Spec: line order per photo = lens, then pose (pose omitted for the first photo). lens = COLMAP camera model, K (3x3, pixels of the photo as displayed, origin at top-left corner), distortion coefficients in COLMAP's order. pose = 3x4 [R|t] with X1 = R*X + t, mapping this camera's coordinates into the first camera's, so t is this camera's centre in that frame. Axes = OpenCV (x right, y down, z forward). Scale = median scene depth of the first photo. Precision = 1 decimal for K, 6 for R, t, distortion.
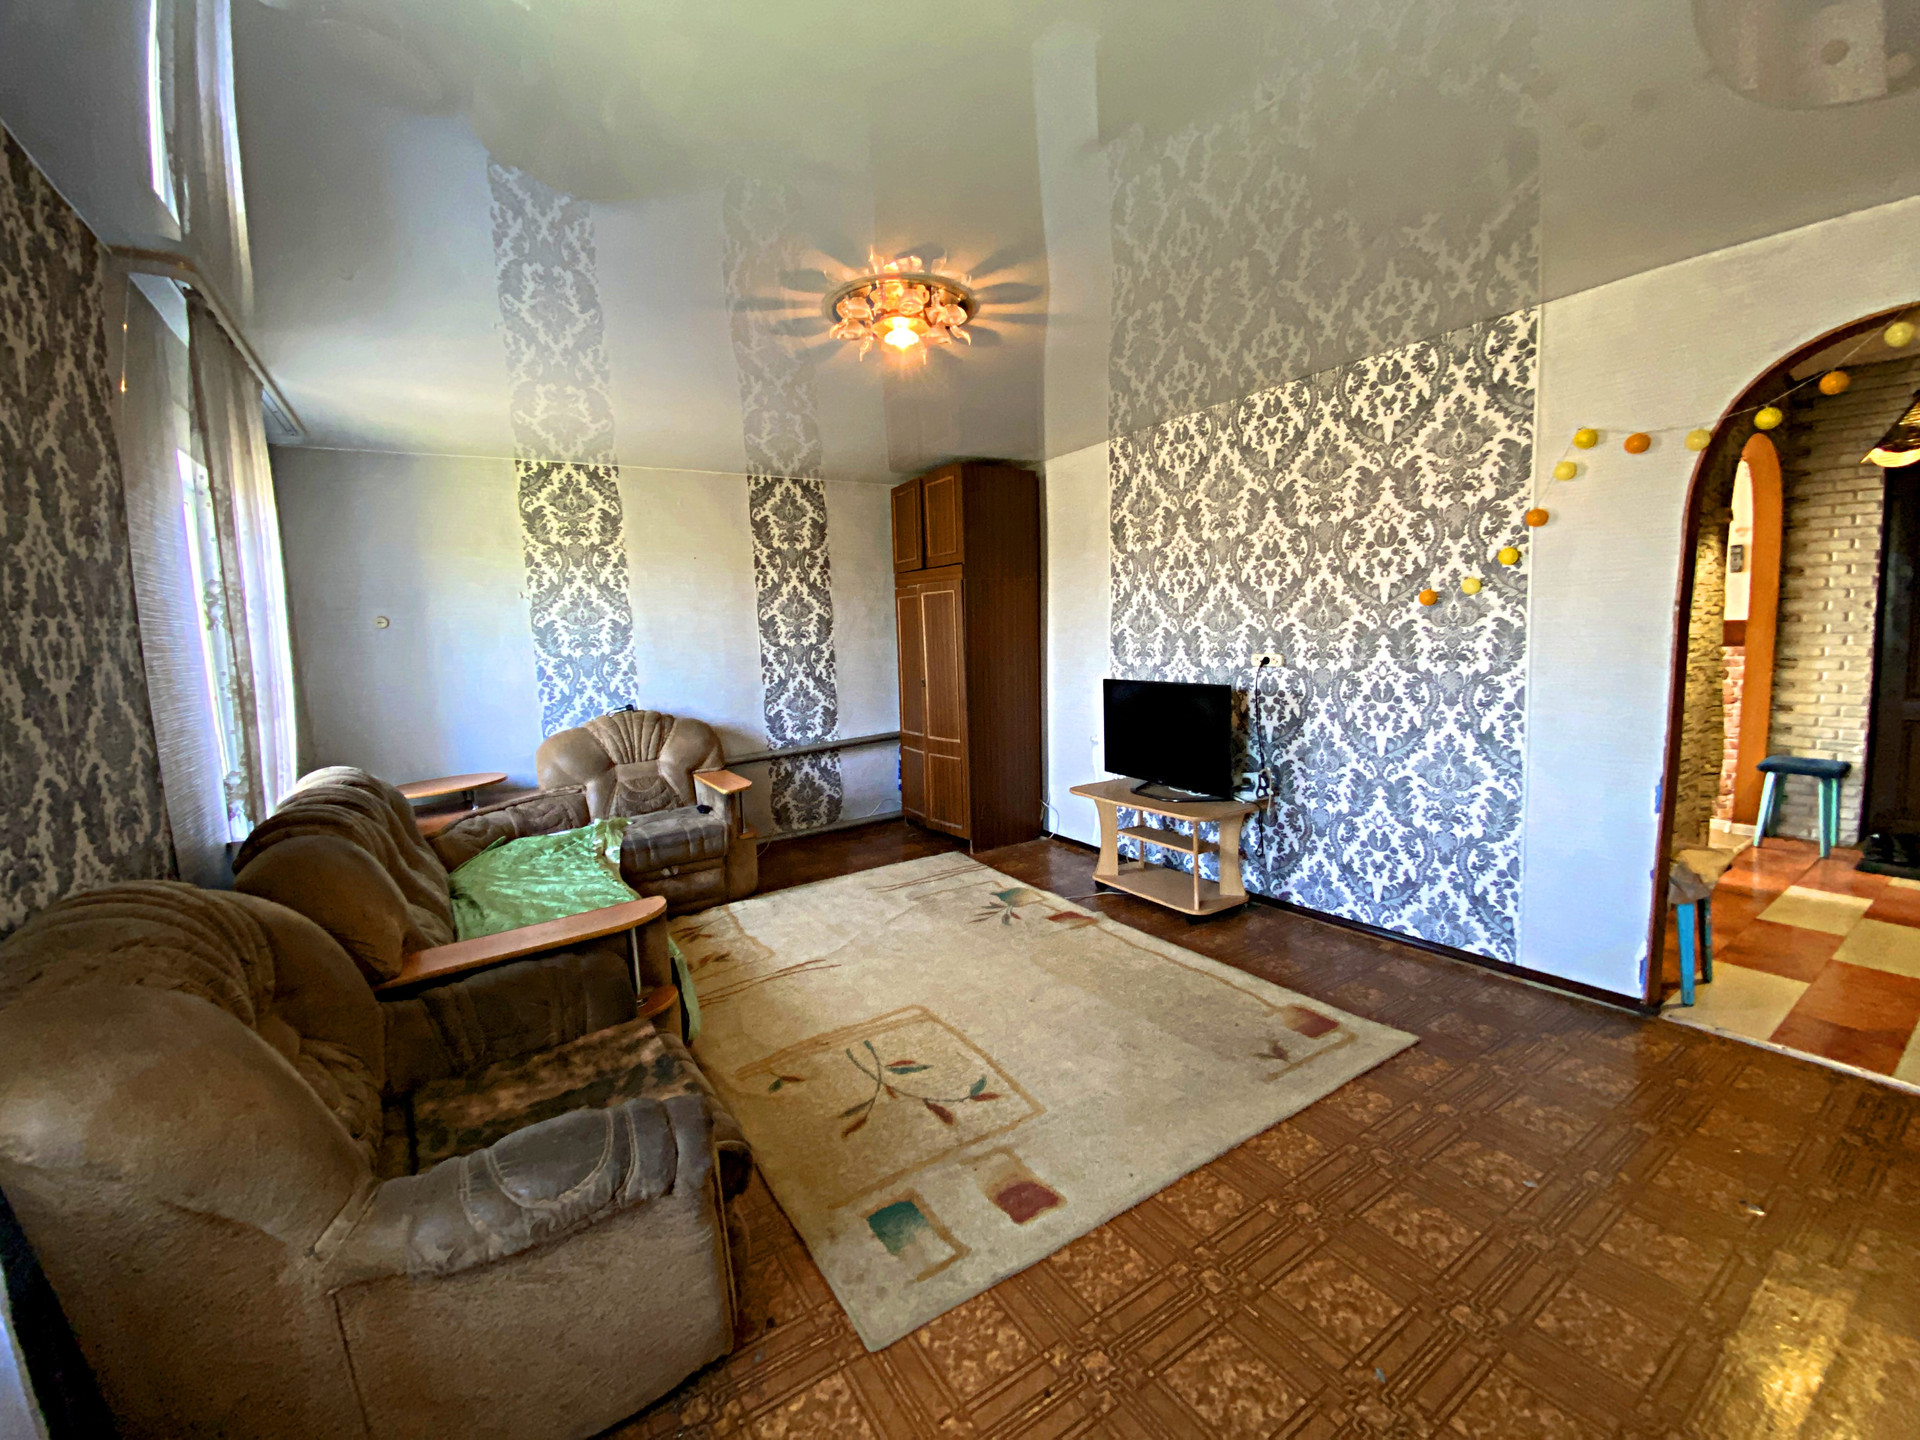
lens RADIAL K [[770.0, 0, 946.7], [0, 770.0, 716.4], [0, 0, 1]] dist [0.006645, -0.012881]
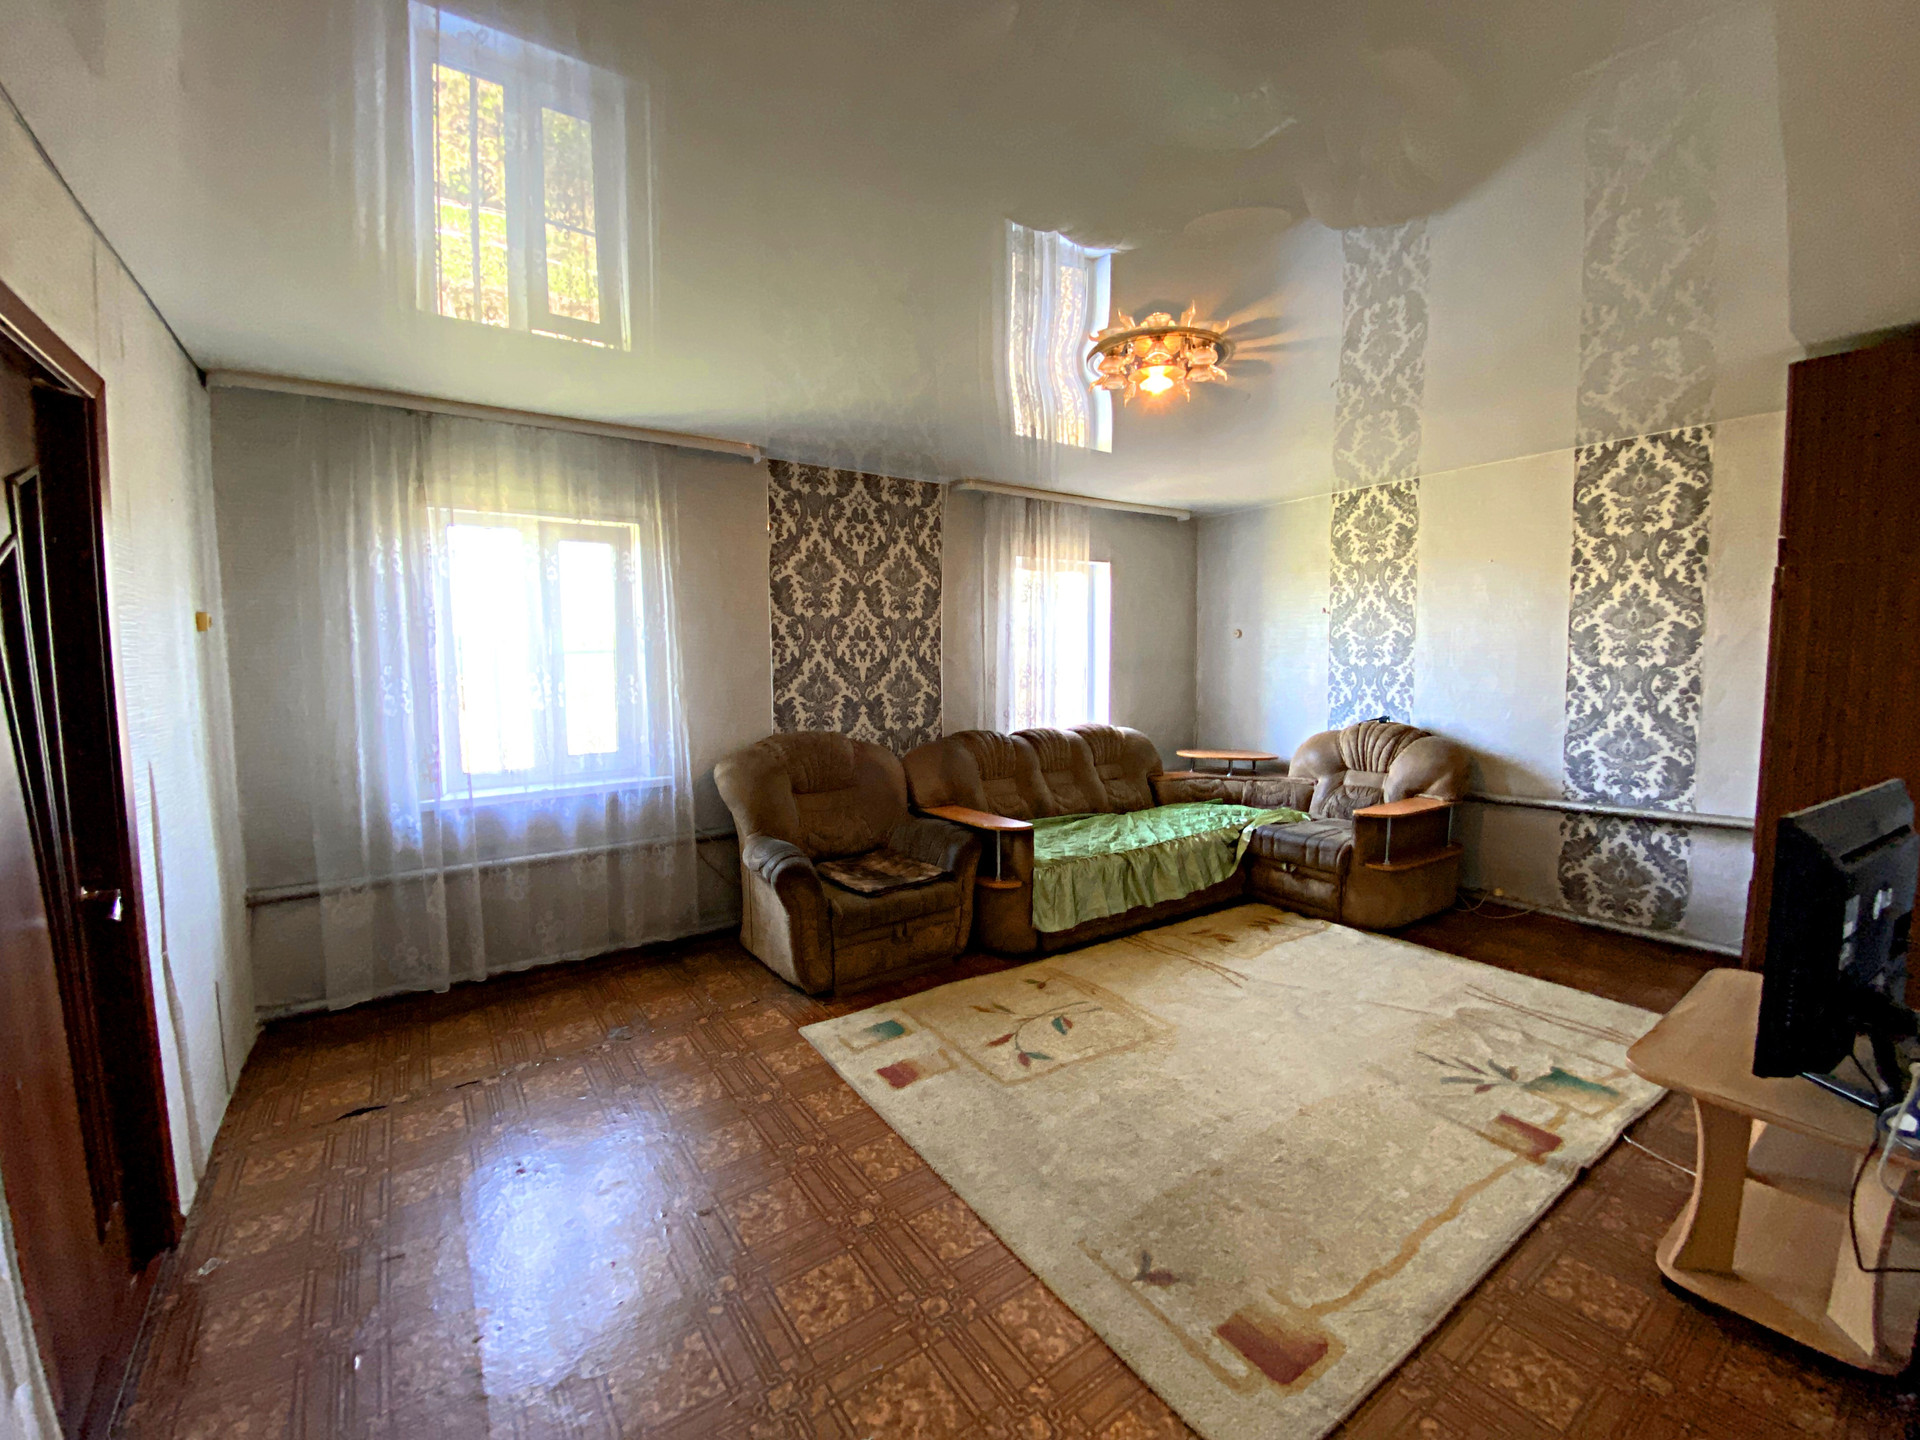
lens RADIAL K [[770.0, 0, 953.9], [0, 770.0, 719.2], [0, 0, 1]] dist [0.006645, -0.012881]
pose [[0.037772, 0.129118, -0.990910, 0.580627], [-0.092340, 0.987826, 0.125196, -0.087121], [0.995011, 0.086772, 0.049235, 0.389115]]
